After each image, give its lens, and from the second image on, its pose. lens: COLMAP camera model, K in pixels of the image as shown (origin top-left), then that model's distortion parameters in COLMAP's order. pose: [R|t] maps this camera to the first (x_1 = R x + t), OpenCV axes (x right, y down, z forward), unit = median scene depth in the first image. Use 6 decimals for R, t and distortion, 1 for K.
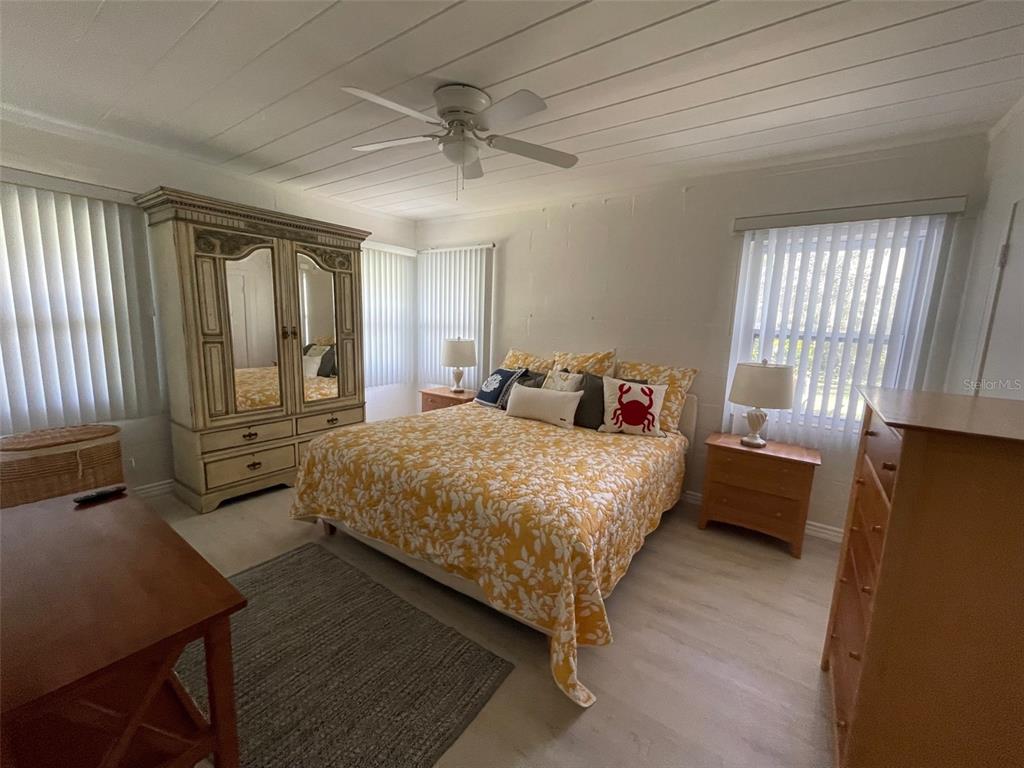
lens RADIAL K [[416.0, 0, 503.6], [0, 416.0, 385.7], [0, 0, 1]] dist [0.000585, -0.000075]
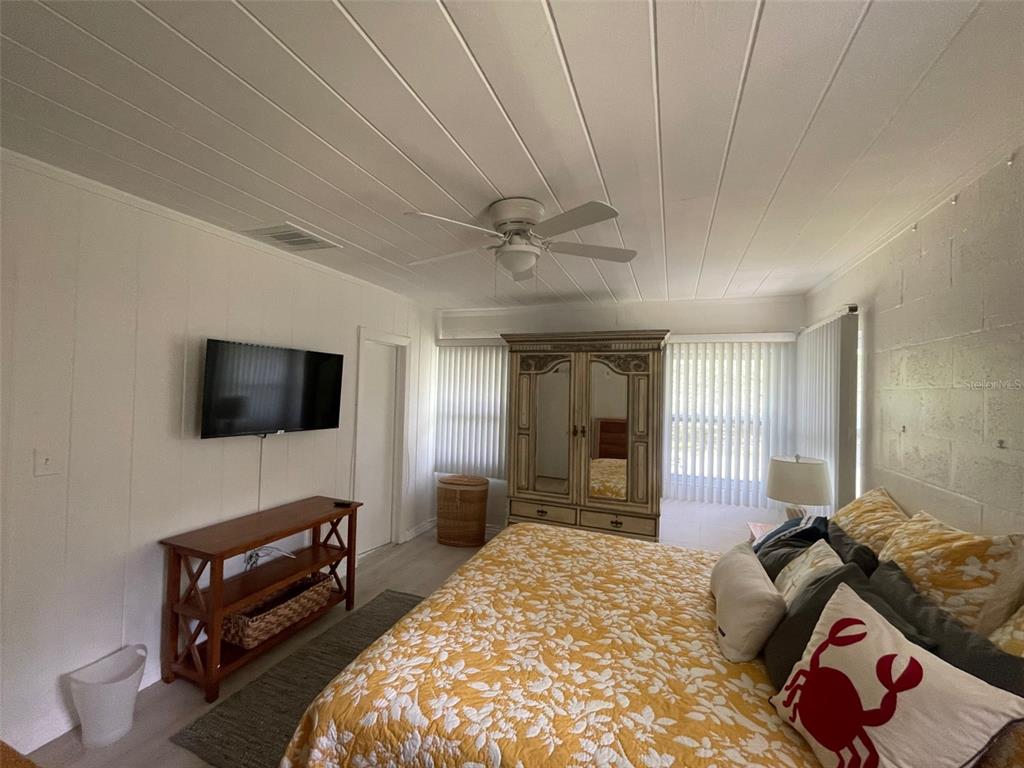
lens RADIAL K [[416.0, 0, 507.6], [0, 416.0, 379.1], [0, 0, 1]] dist [0.000585, -0.000075]
pose [[0.258770, -0.054190, -0.964418, 0.612773], [-0.174028, 0.979472, -0.101730, -0.132502], [0.950133, 0.194160, 0.244028, 0.579289]]
